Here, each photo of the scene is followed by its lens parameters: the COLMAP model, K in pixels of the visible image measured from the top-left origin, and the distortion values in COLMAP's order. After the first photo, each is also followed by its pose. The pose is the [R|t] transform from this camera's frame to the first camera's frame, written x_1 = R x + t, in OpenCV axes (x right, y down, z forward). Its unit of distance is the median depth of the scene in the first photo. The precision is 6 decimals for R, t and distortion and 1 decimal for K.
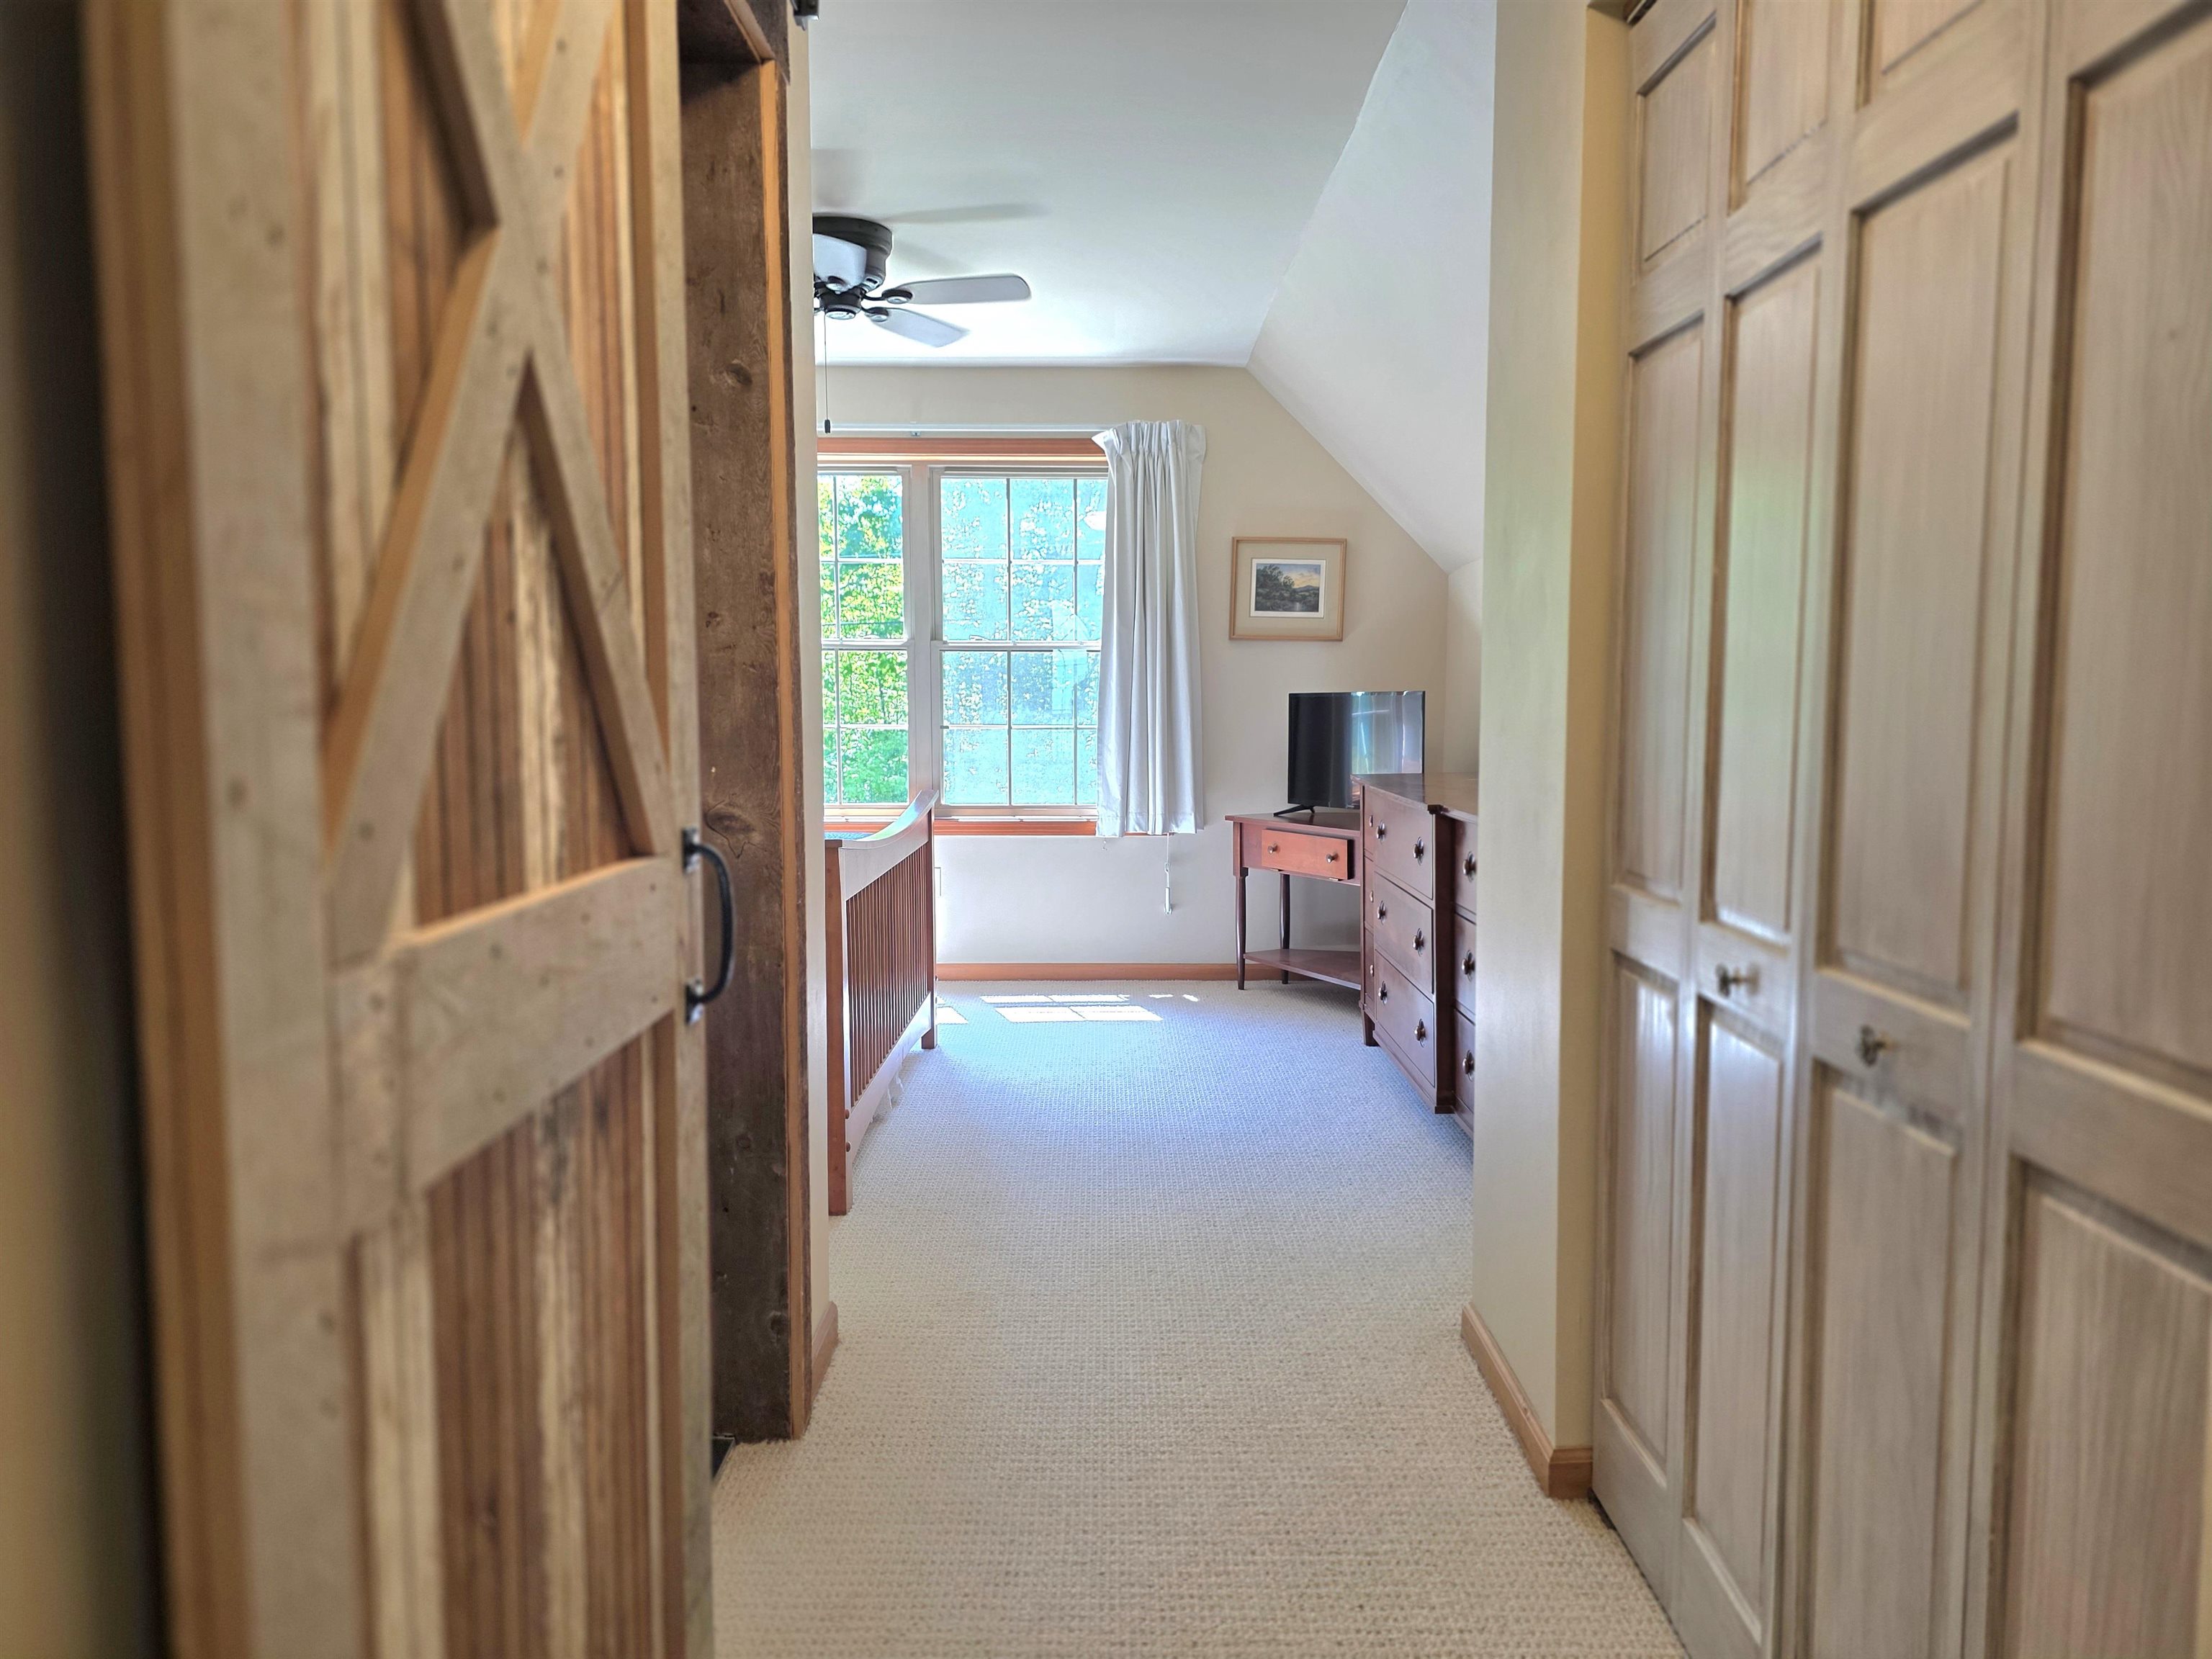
lens RADIAL K [[1488.1, 0, 1104.6], [0, 1488.1, 825.6], [0, 0, 1]] dist [0.074905, -0.068762]
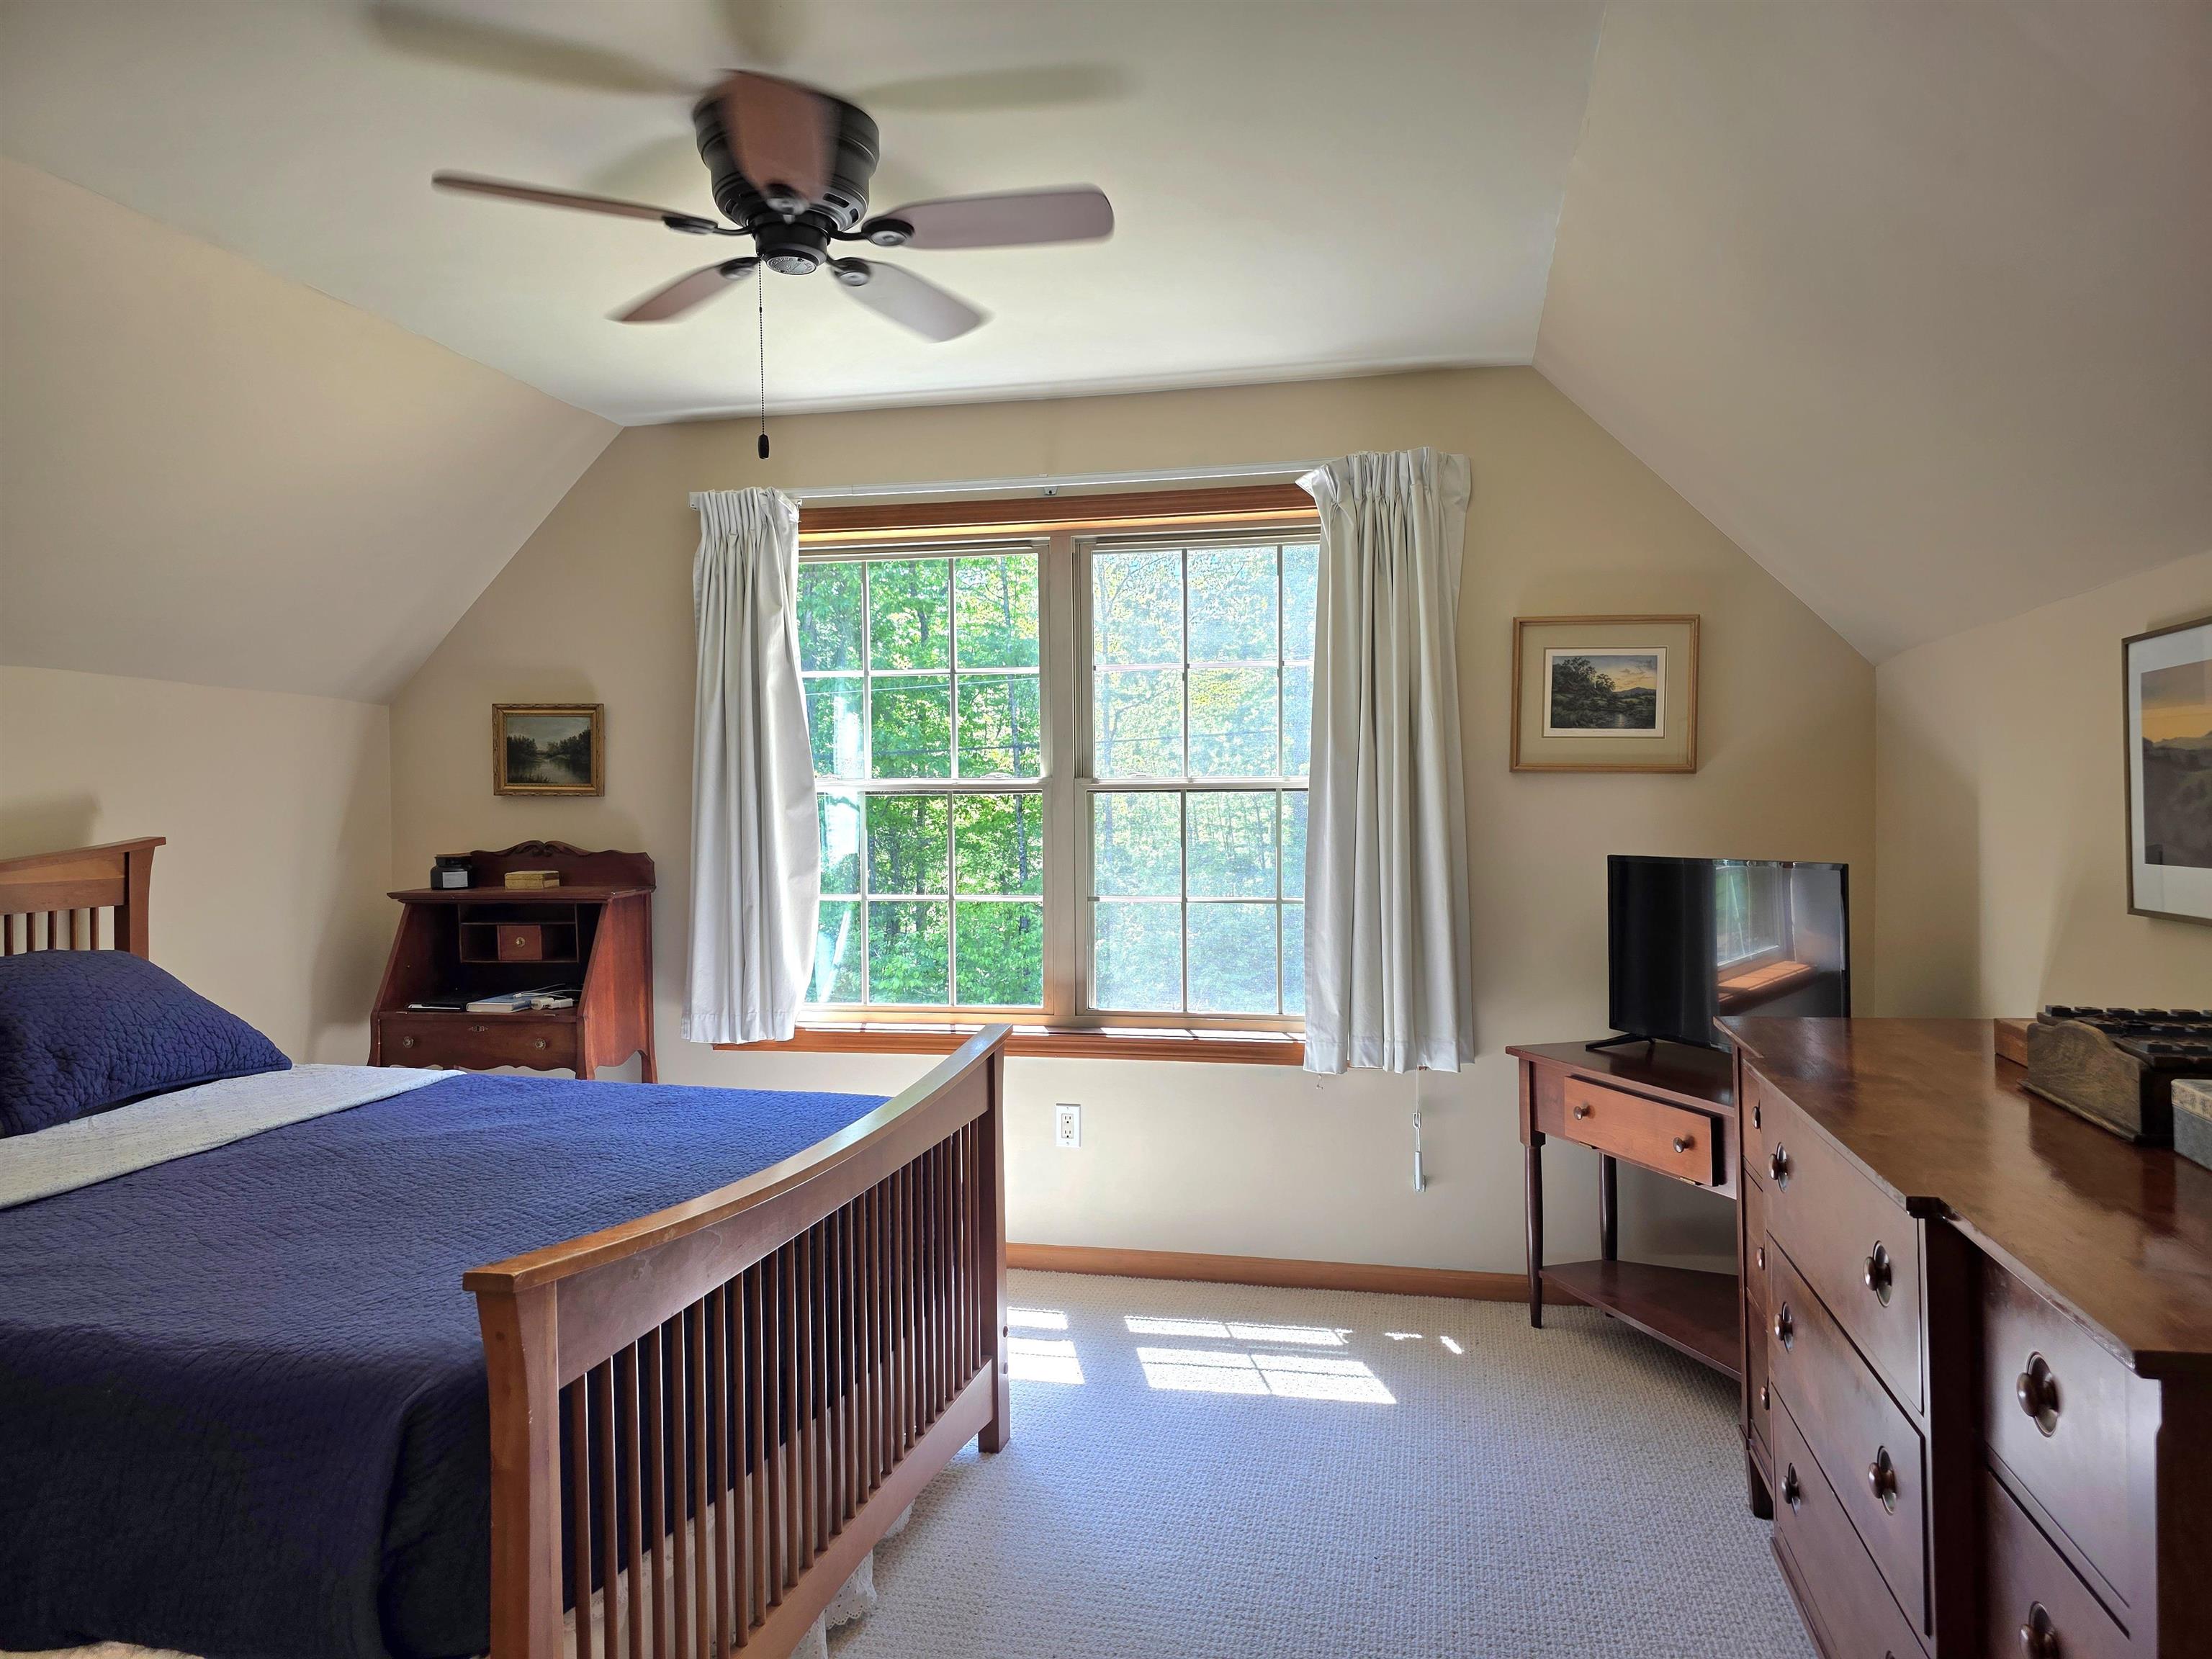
lens RADIAL K [[1488.1, 0, 1103.9], [0, 1488.1, 820.9], [0, 0, 1]] dist [0.074905, -0.068762]
pose [[0.974841, -0.005119, -0.222845, 0.056415], [-0.012117, 0.997041, -0.075910, -0.051992], [0.222574, 0.076701, 0.971894, 0.325451]]
